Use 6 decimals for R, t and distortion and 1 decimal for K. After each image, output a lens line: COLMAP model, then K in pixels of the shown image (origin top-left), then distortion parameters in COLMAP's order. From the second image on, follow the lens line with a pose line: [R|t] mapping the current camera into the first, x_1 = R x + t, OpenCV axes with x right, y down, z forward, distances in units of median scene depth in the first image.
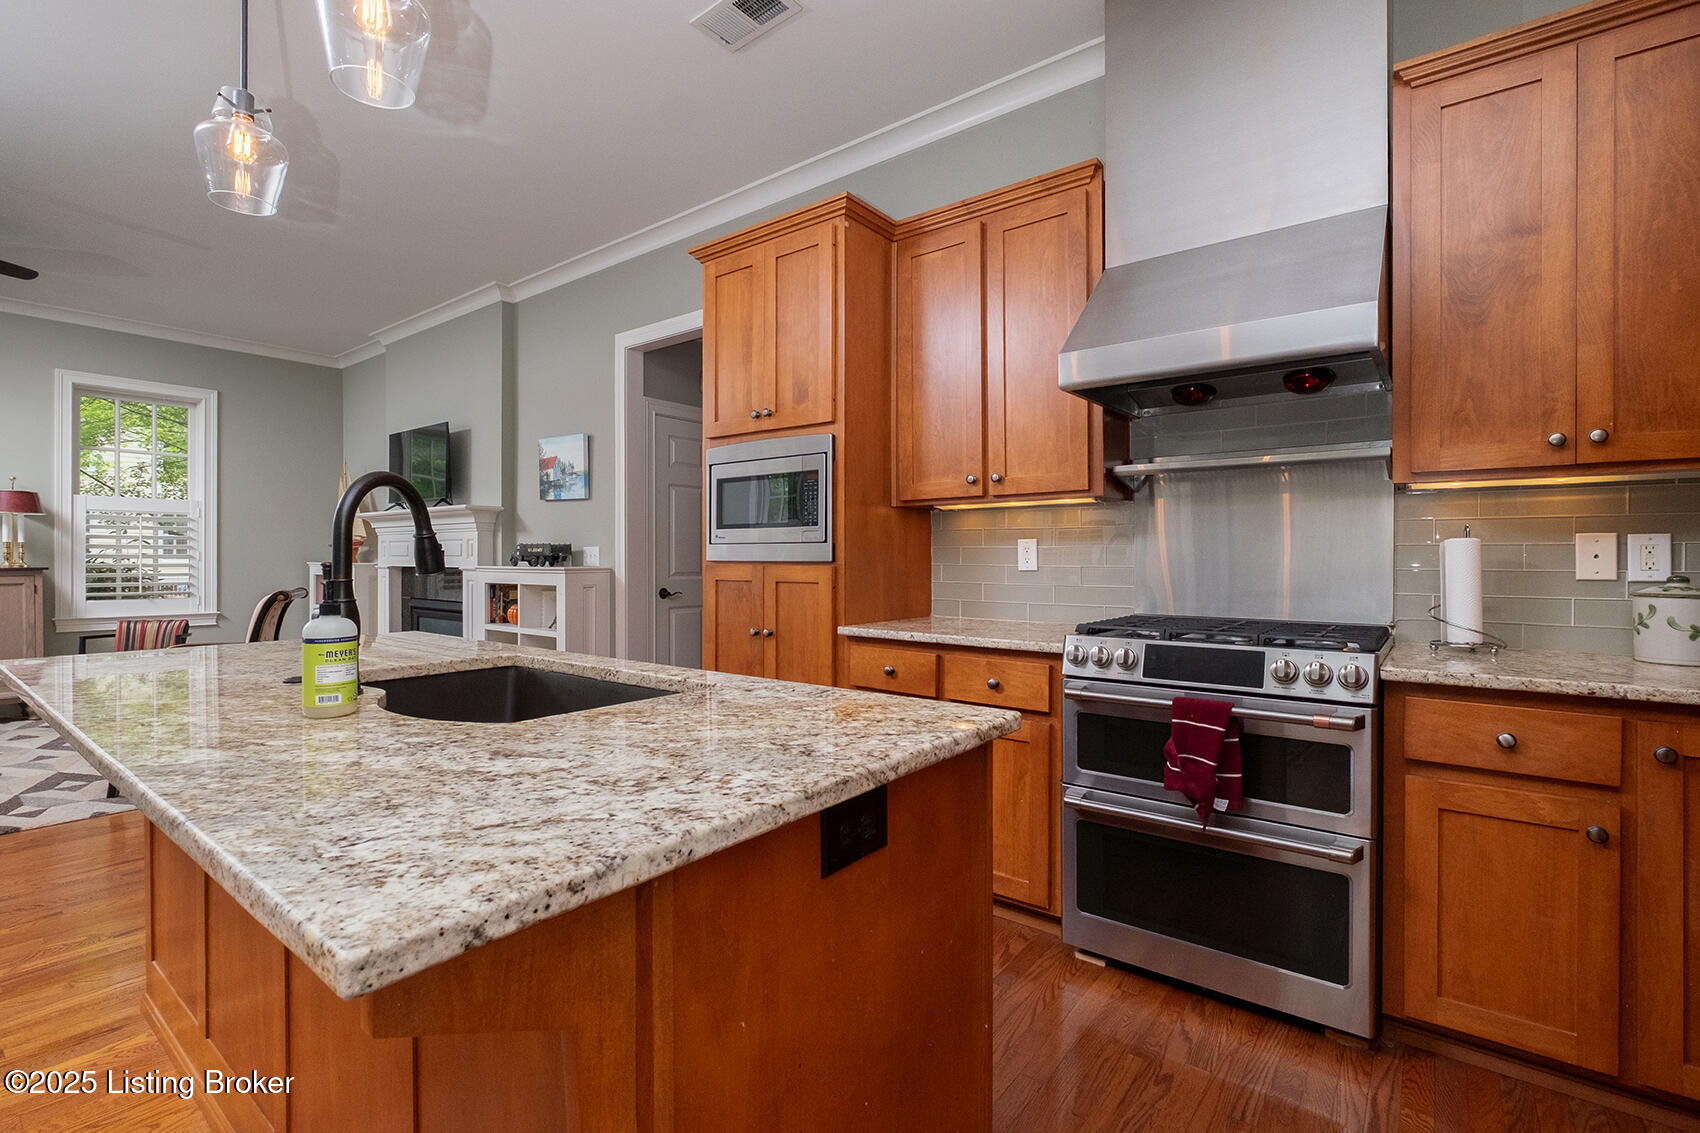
lens RADIAL K [[741.2, 0, 862.3], [0, 741.2, 558.5], [0, 0, 1]] dist [-0.005398, -0.000486]
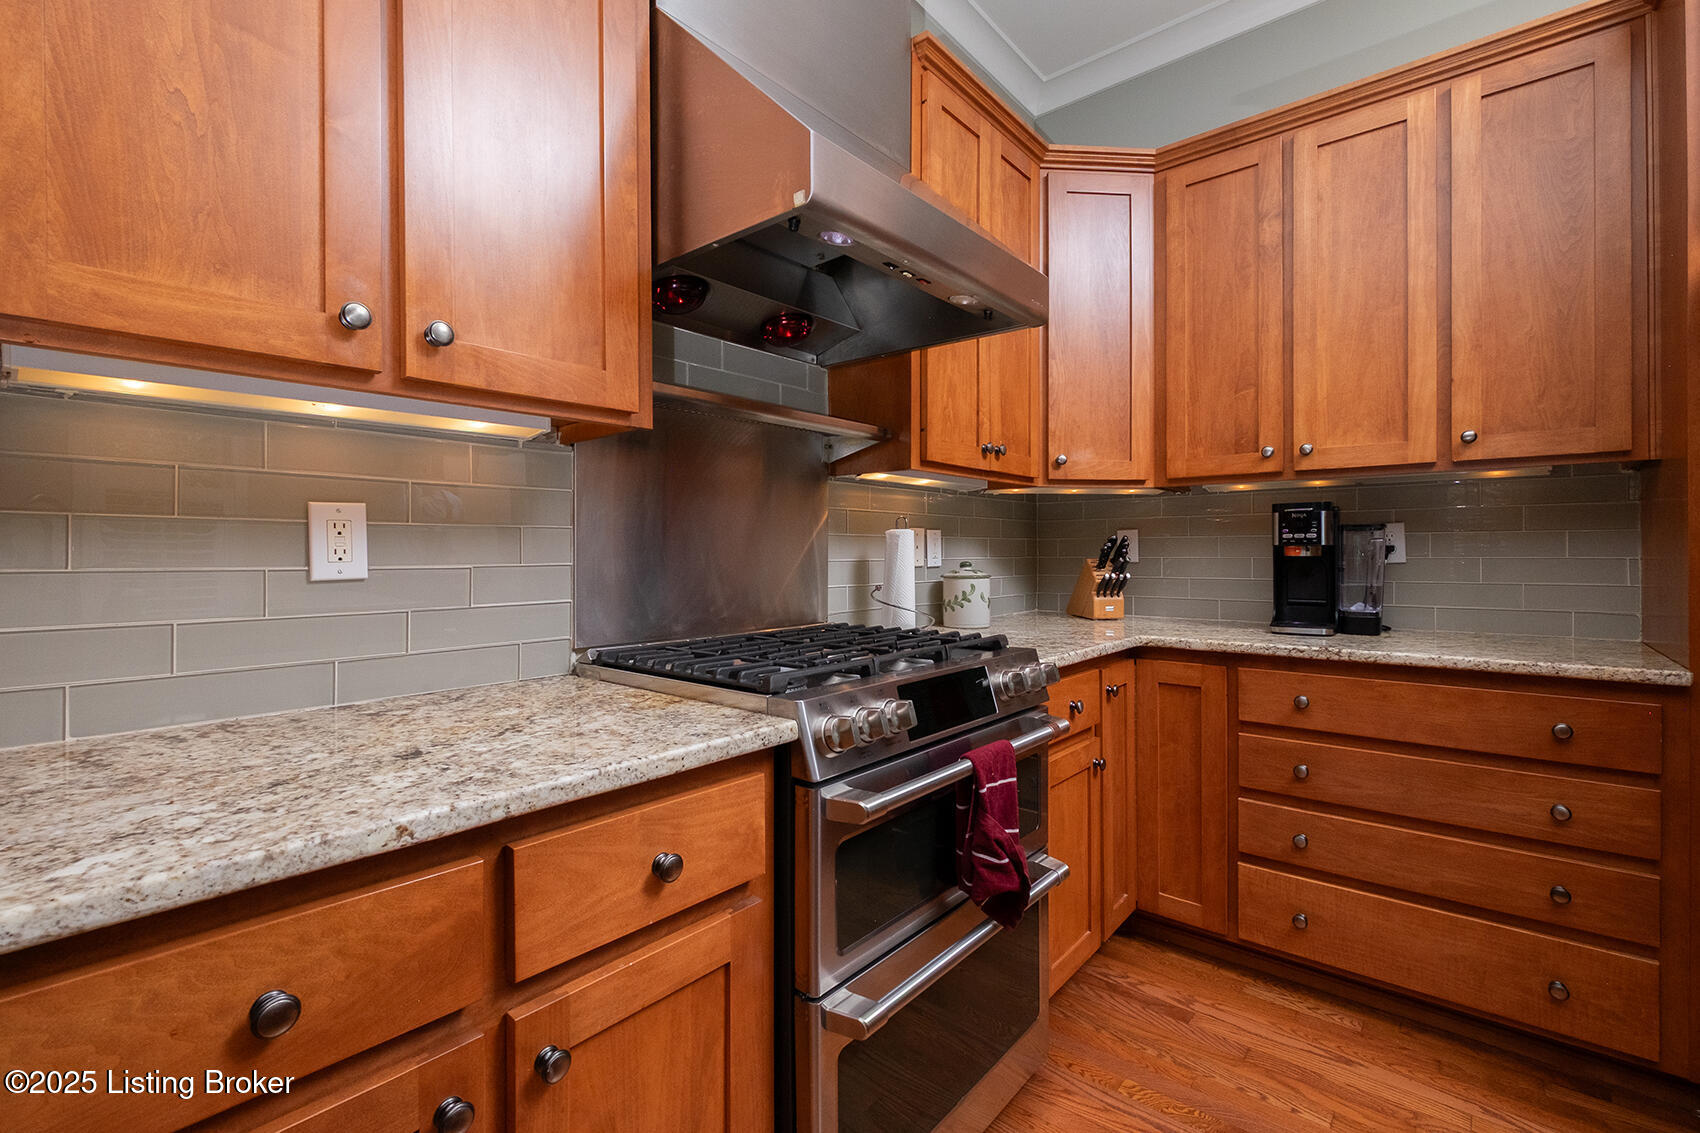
lens RADIAL K [[741.2, 0, 848.5], [0, 741.2, 554.5], [0, 0, 1]] dist [-0.005398, -0.000486]
pose [[0.063813, -0.000312, 0.997962, -0.100129], [0.009292, 0.999957, -0.000281, 0.002926], [-0.997919, 0.009291, 0.063814, 0.426863]]
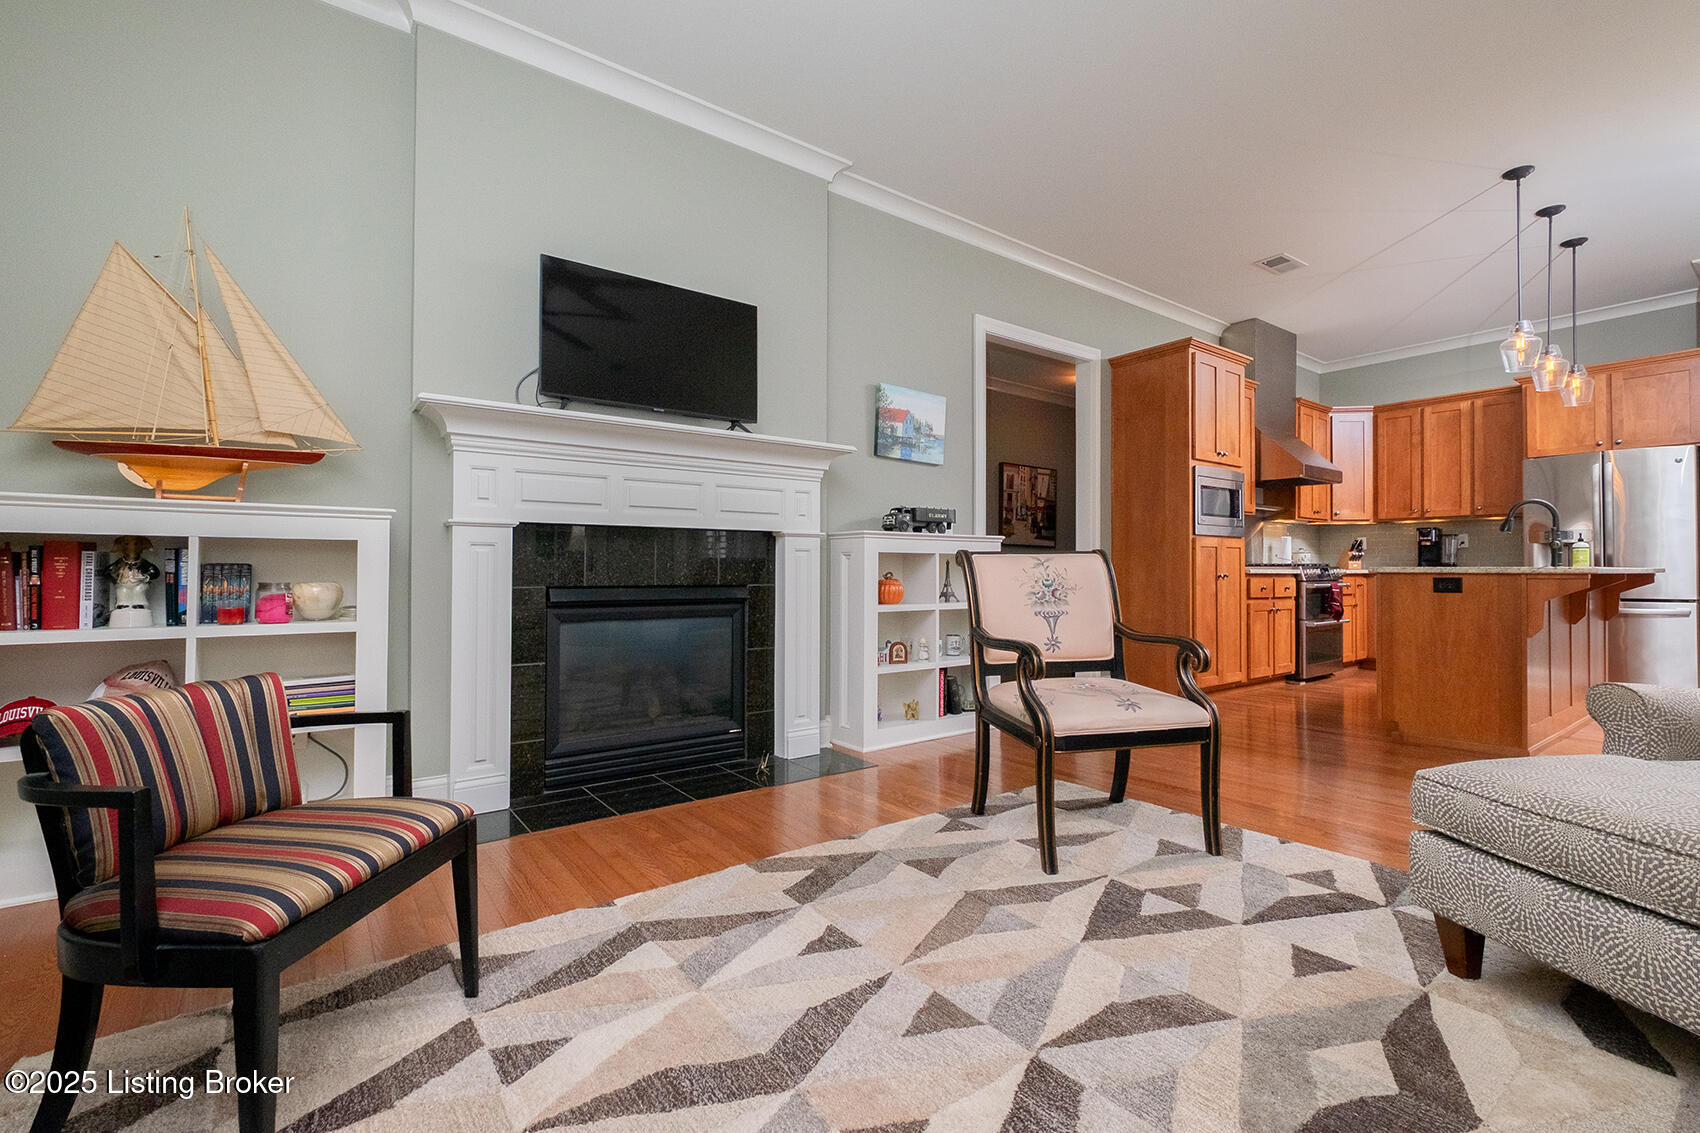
lens RADIAL K [[741.2, 0, 858.5], [0, 741.2, 563.1], [0, 0, 1]] dist [-0.005398, -0.000486]
pose [[0.275583, 0.010302, 0.961222, -1.309271], [0.004475, 0.999918, -0.012000, 0.054692], [-0.961267, 0.007609, 0.275514, 0.841514]]
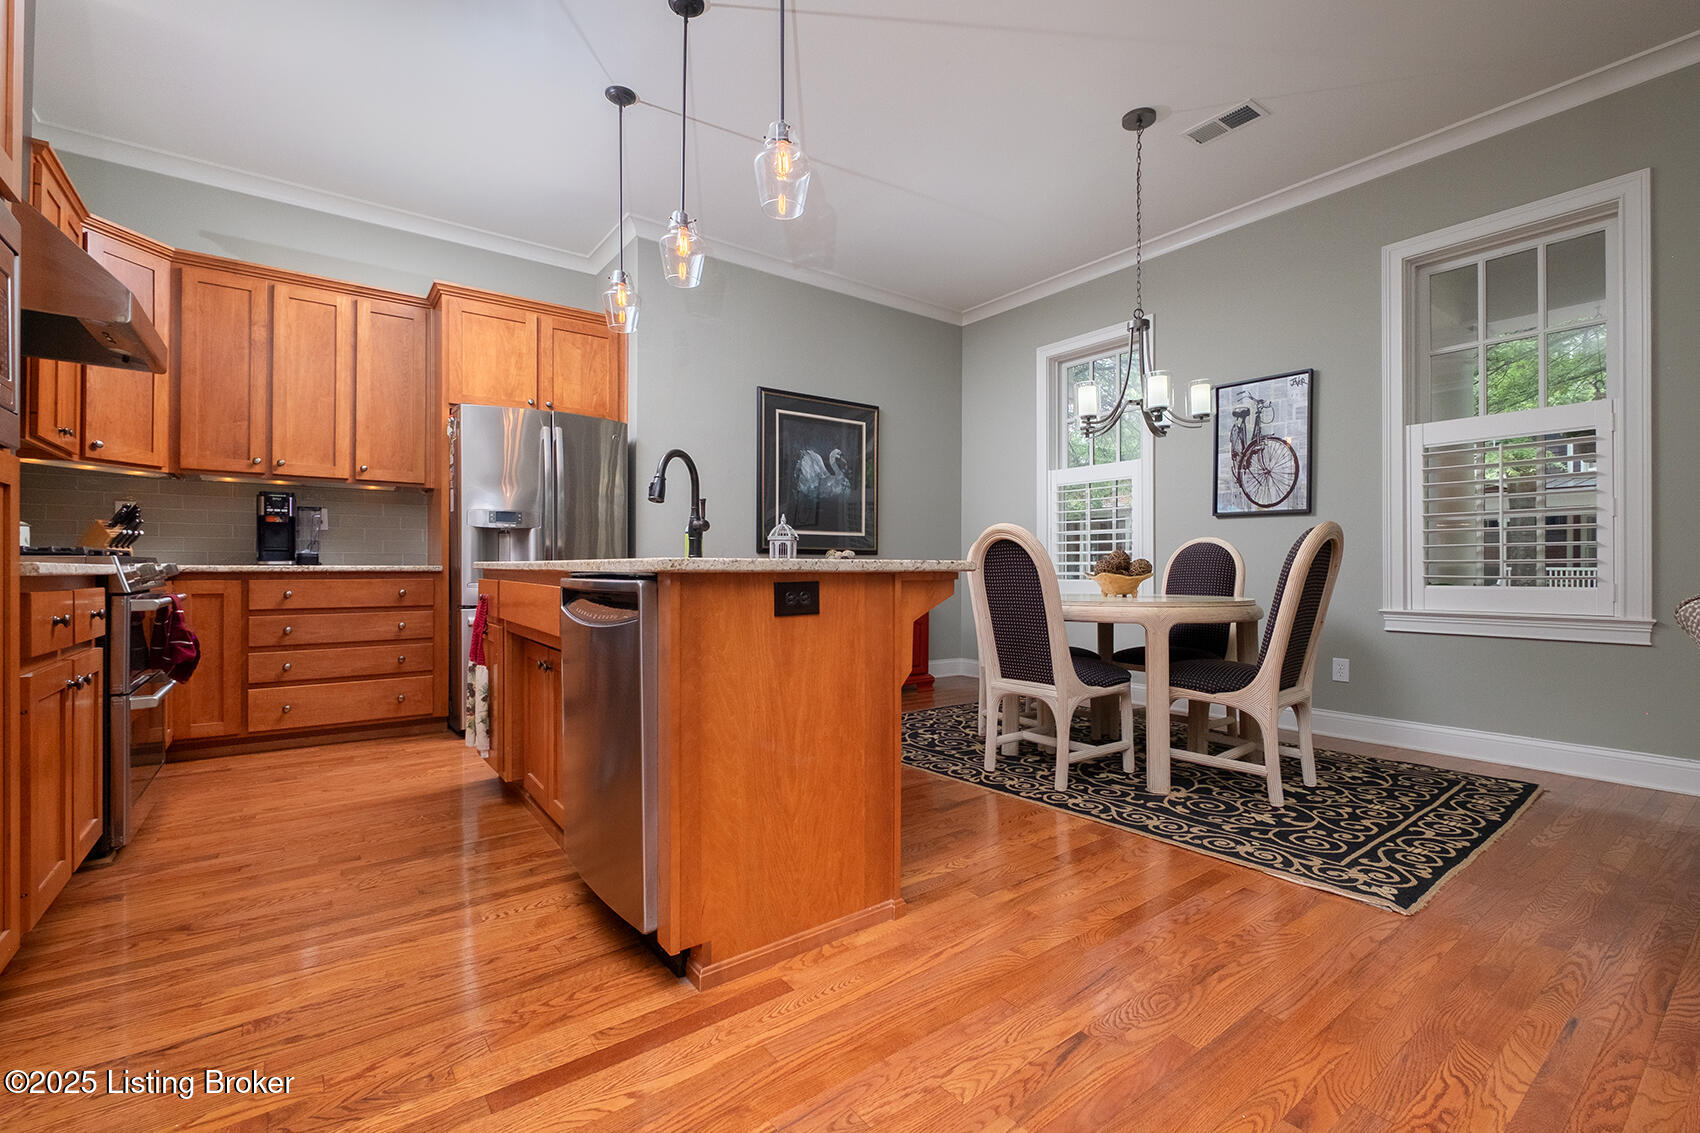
lens RADIAL K [[741.2, 0, 855.3], [0, 741.2, 564.2], [0, 0, 1]] dist [-0.005398, -0.000486]
pose [[-0.960162, 0.001192, 0.279441, -0.475477], [0.001480, 0.999999, 0.000821, 0.054447], [-0.279440, 0.001202, -0.960162, 0.789296]]
